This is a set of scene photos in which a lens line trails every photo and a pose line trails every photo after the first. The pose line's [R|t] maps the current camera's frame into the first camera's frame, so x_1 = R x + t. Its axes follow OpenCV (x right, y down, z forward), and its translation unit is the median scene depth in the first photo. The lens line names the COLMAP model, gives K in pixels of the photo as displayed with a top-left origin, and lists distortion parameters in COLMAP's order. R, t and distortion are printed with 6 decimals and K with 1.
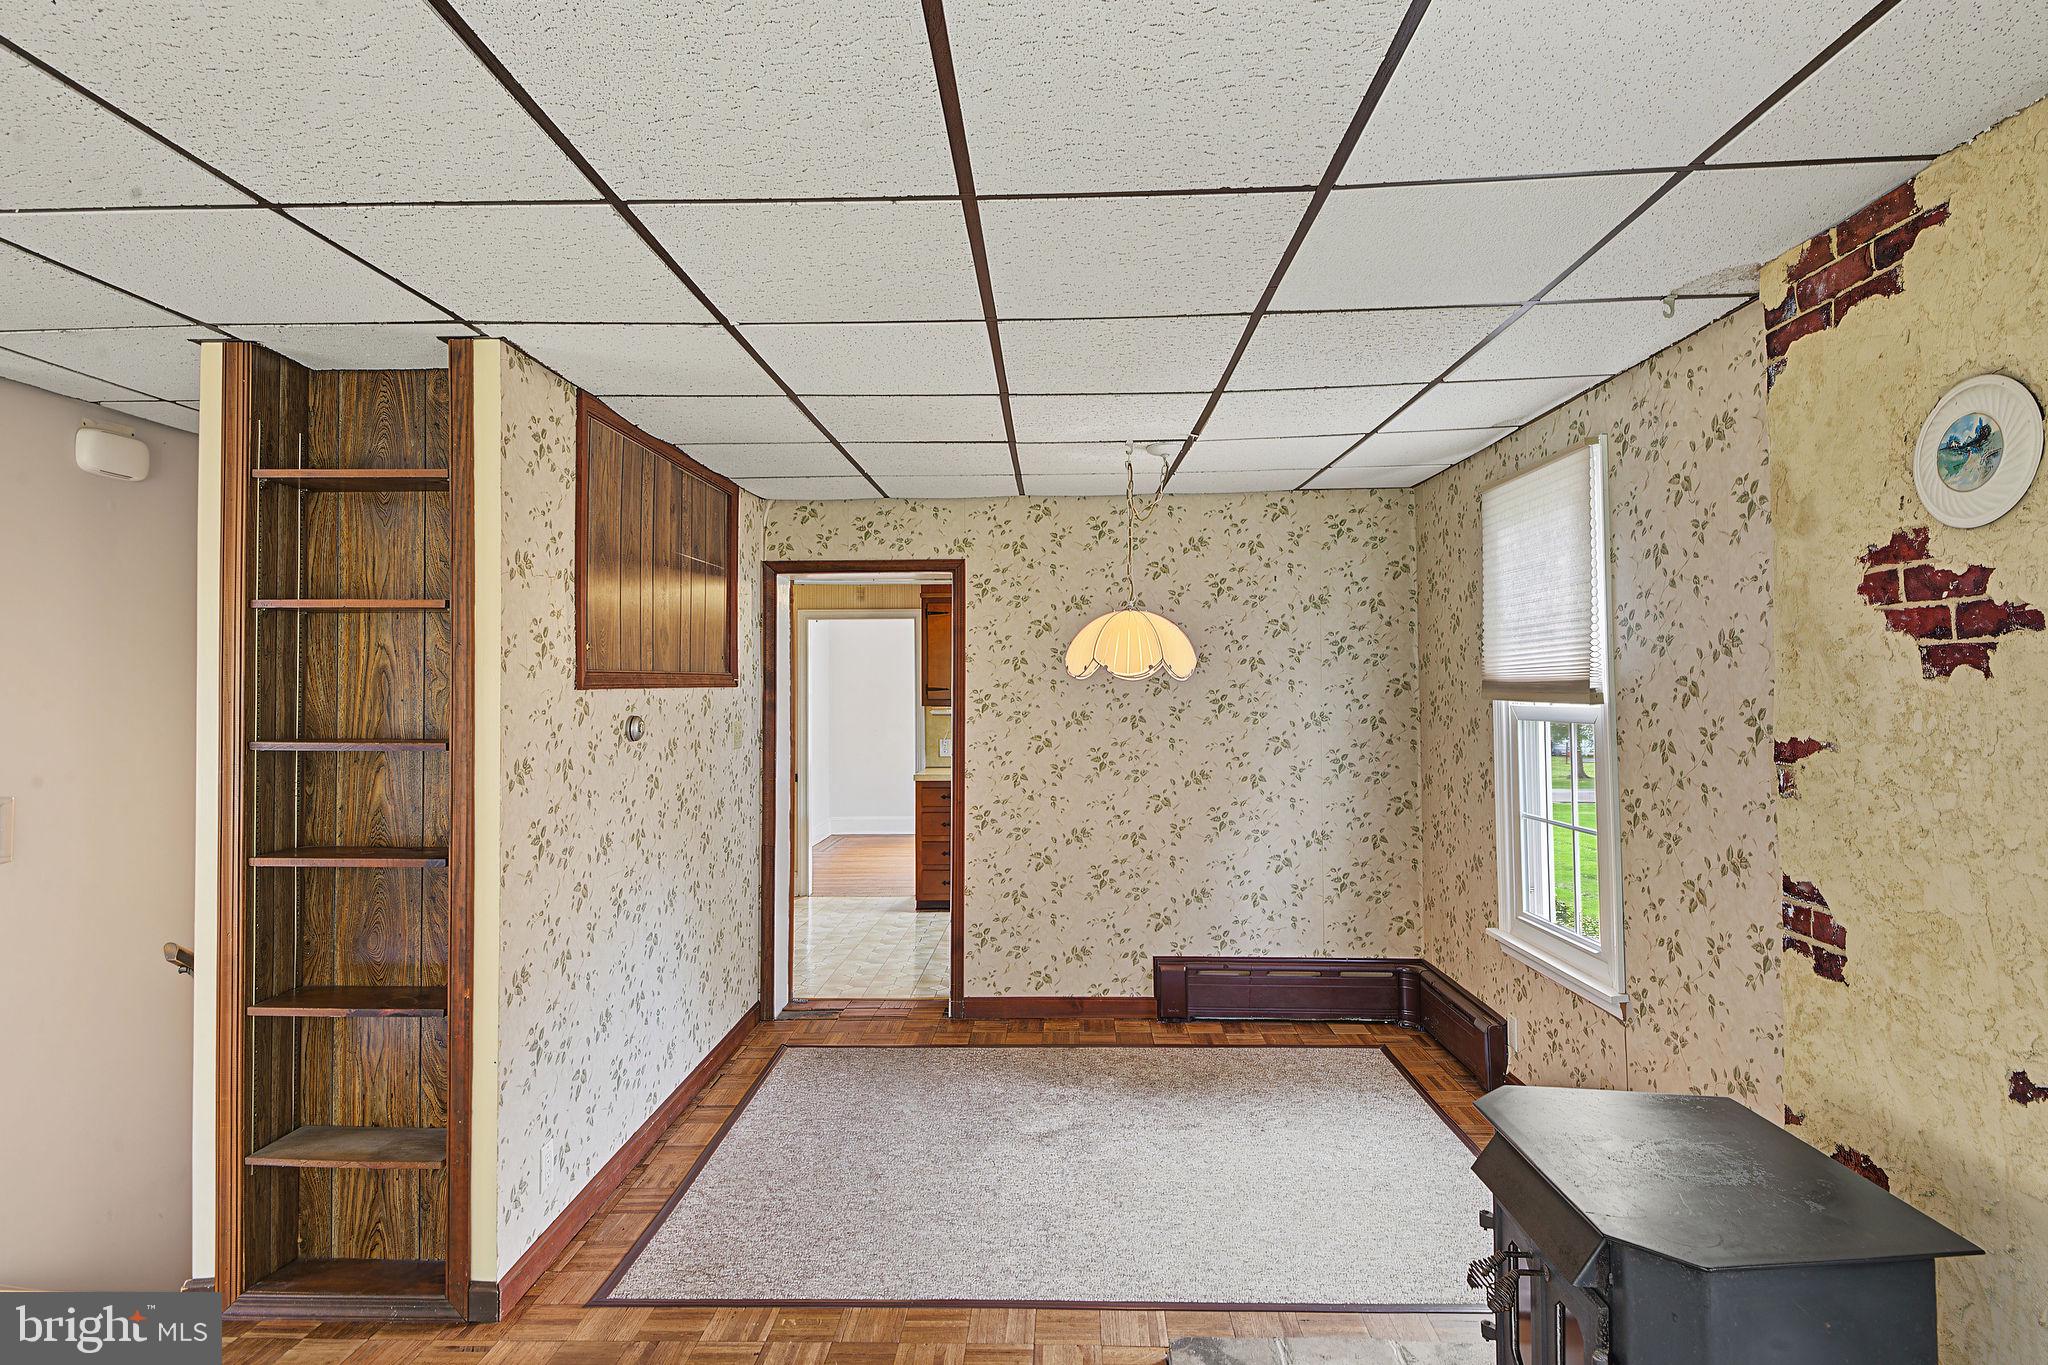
lens RADIAL K [[1083.6, 0, 1033.4], [0, 1083.6, 655.7], [0, 0, 1]] dist [0.000710, -0.000927]
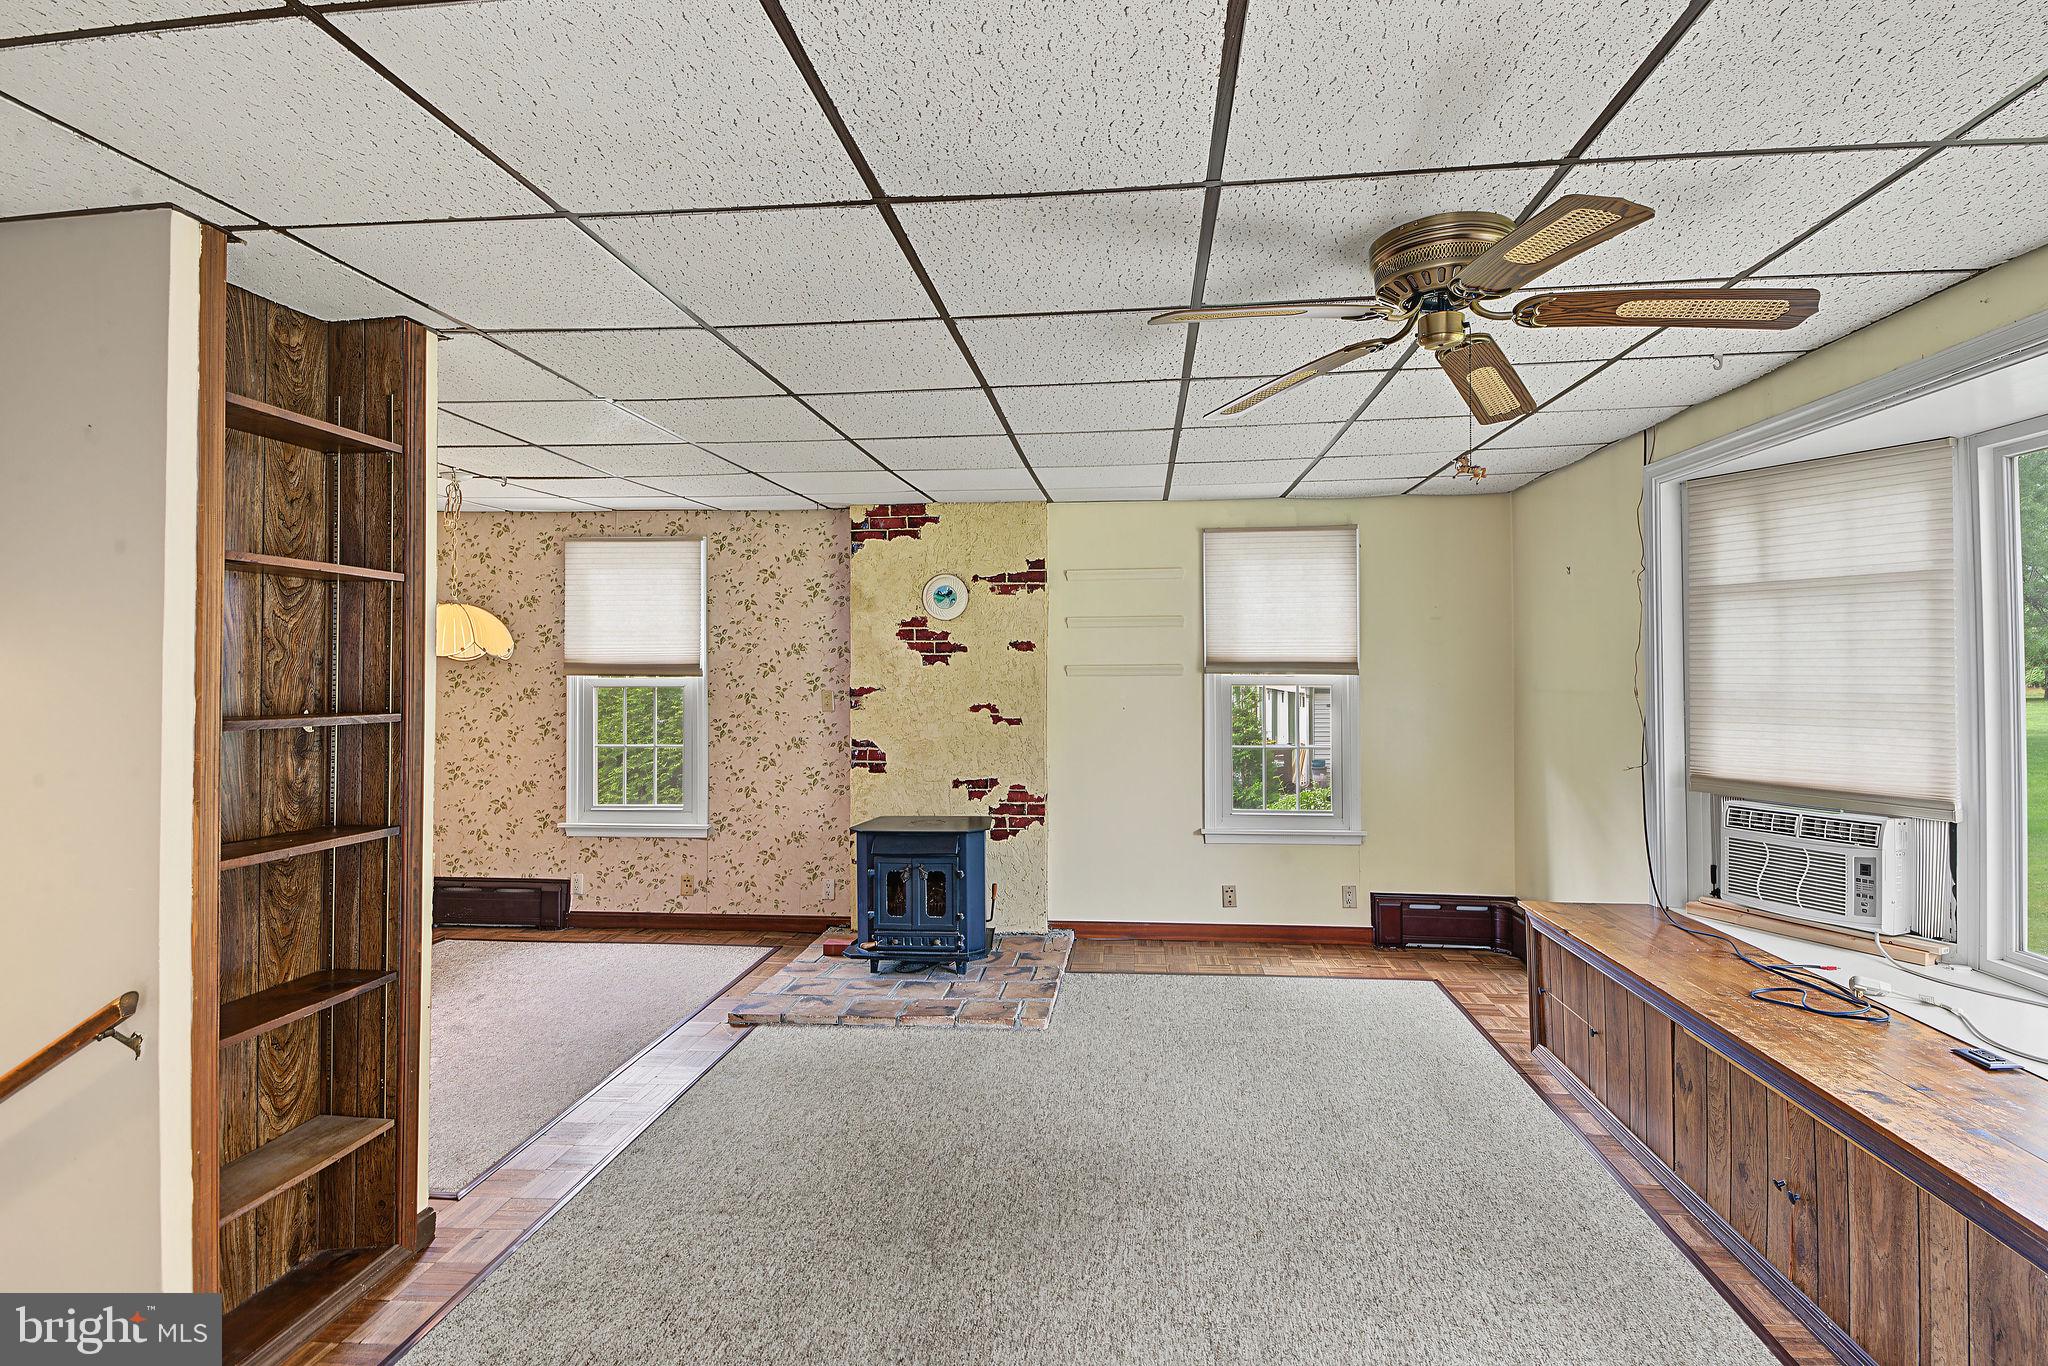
lens RADIAL K [[990.2, 0, 1029.7], [0, 990.2, 661.3], [0, 0, 1]] dist [-0.000822, -0.000873]
pose [[0.082260, 0.014156, 0.996510, -1.409708], [-0.031441, 0.999438, -0.011603, 0.023082], [-0.996115, -0.030377, 0.082659, 0.324608]]
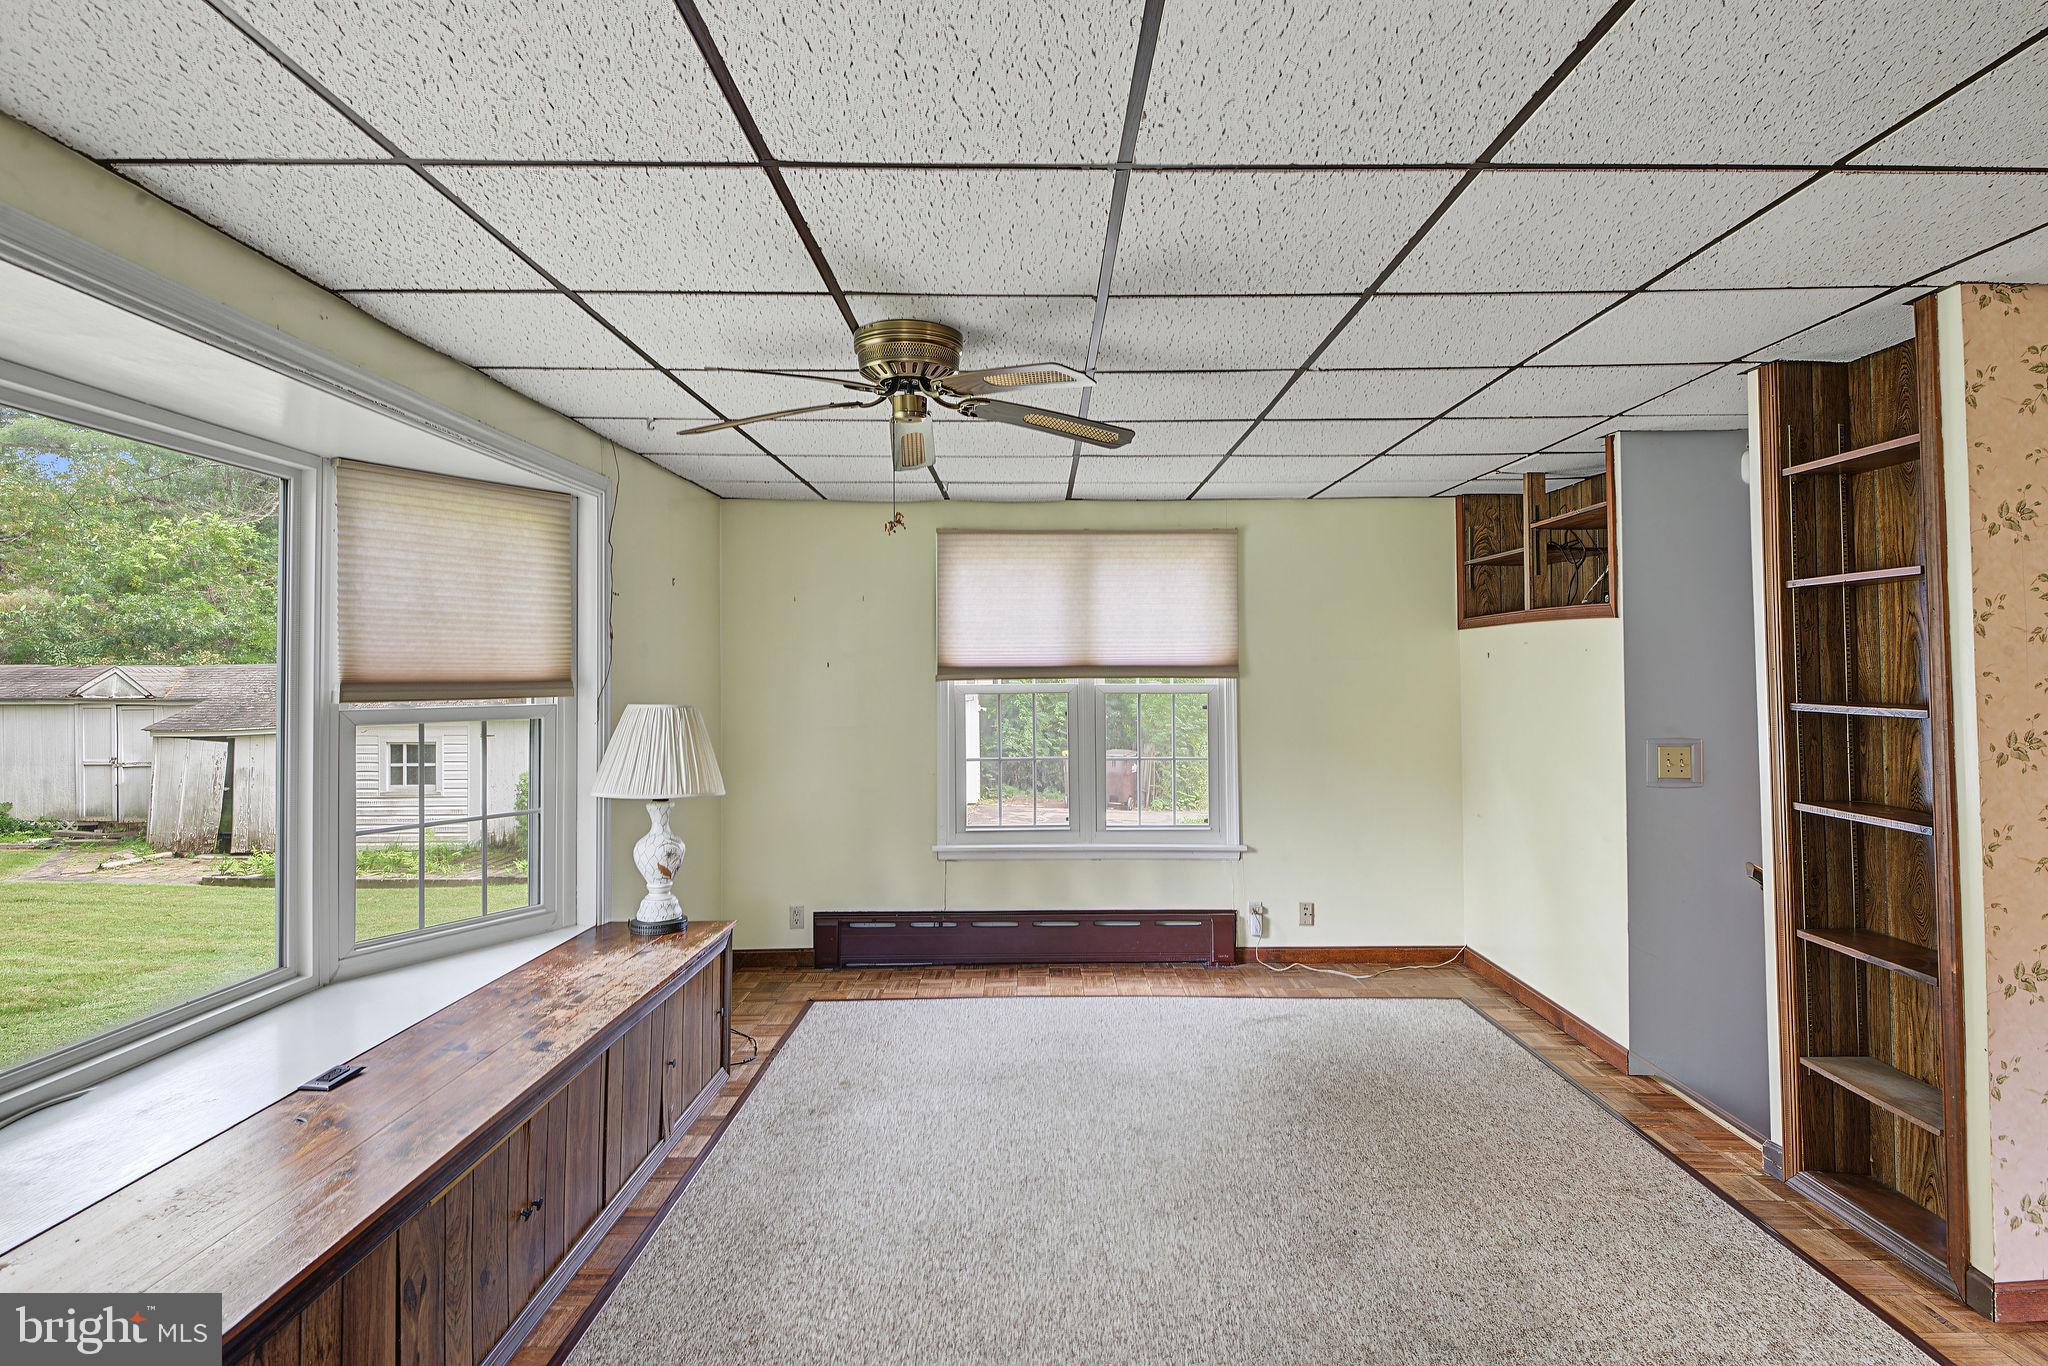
lens RADIAL K [[1060.9, 0, 1034.8], [0, 1060.9, 637.8], [0, 0, 1]] dist [-0.029490, -0.000385]
pose [[0.027834, -0.029965, -0.999163, 0.377870], [0.042607, 0.998678, -0.028764, 0.007271], [0.998704, -0.041771, 0.029074, 0.156995]]
